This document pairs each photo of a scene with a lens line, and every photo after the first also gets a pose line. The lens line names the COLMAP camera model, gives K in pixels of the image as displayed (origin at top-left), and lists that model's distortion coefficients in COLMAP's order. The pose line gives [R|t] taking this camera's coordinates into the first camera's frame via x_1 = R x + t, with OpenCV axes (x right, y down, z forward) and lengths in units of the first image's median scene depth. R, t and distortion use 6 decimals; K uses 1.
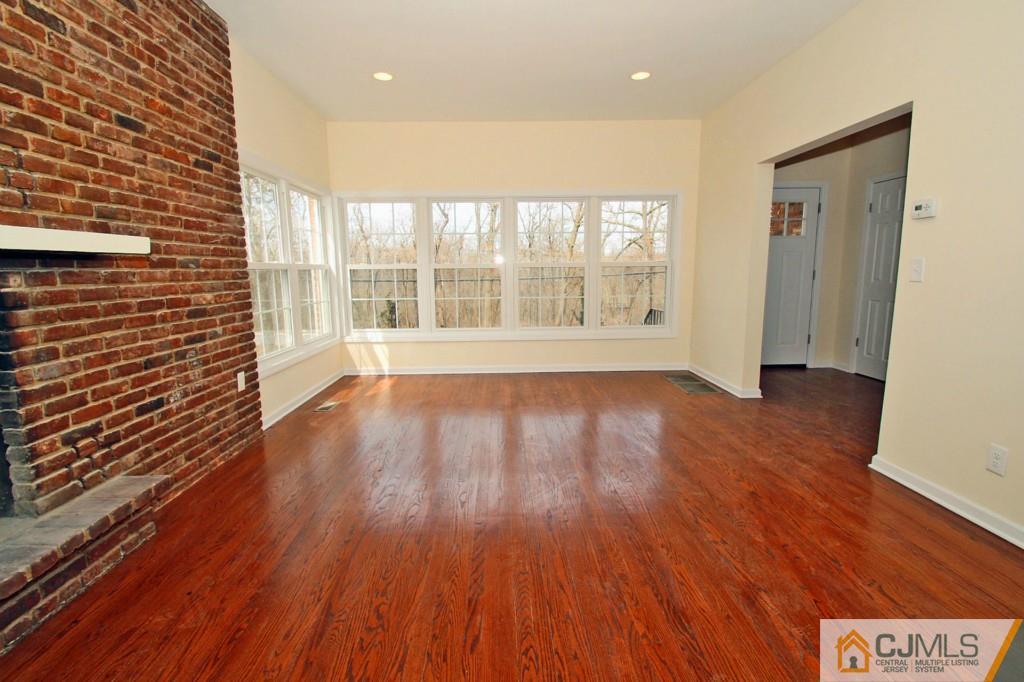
lens RADIAL K [[469.8, 0, 509.4], [0, 469.8, 338.0], [0, 0, 1]] dist [-0.012538, -0.004724]
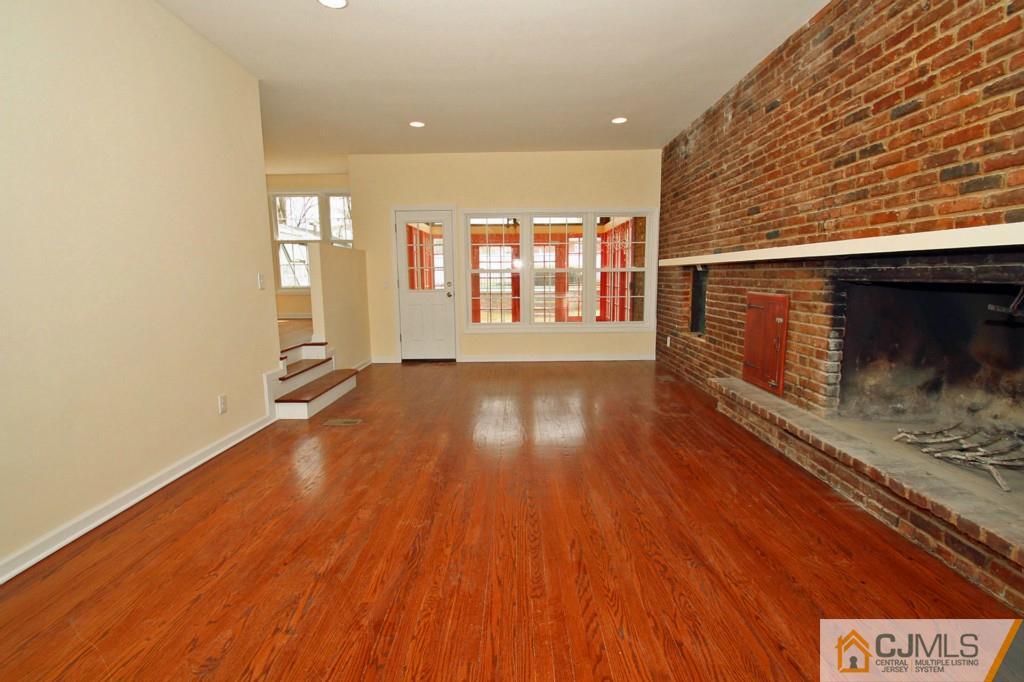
lens RADIAL K [[469.8, 0, 512.9], [0, 469.8, 345.4], [0, 0, 1]] dist [-0.012538, -0.004724]
pose [[-0.999138, 0.018405, 0.037196, 0.037461], [0.028089, 0.959690, 0.279655, -0.281904], [-0.030550, 0.280459, -0.959380, 2.019893]]
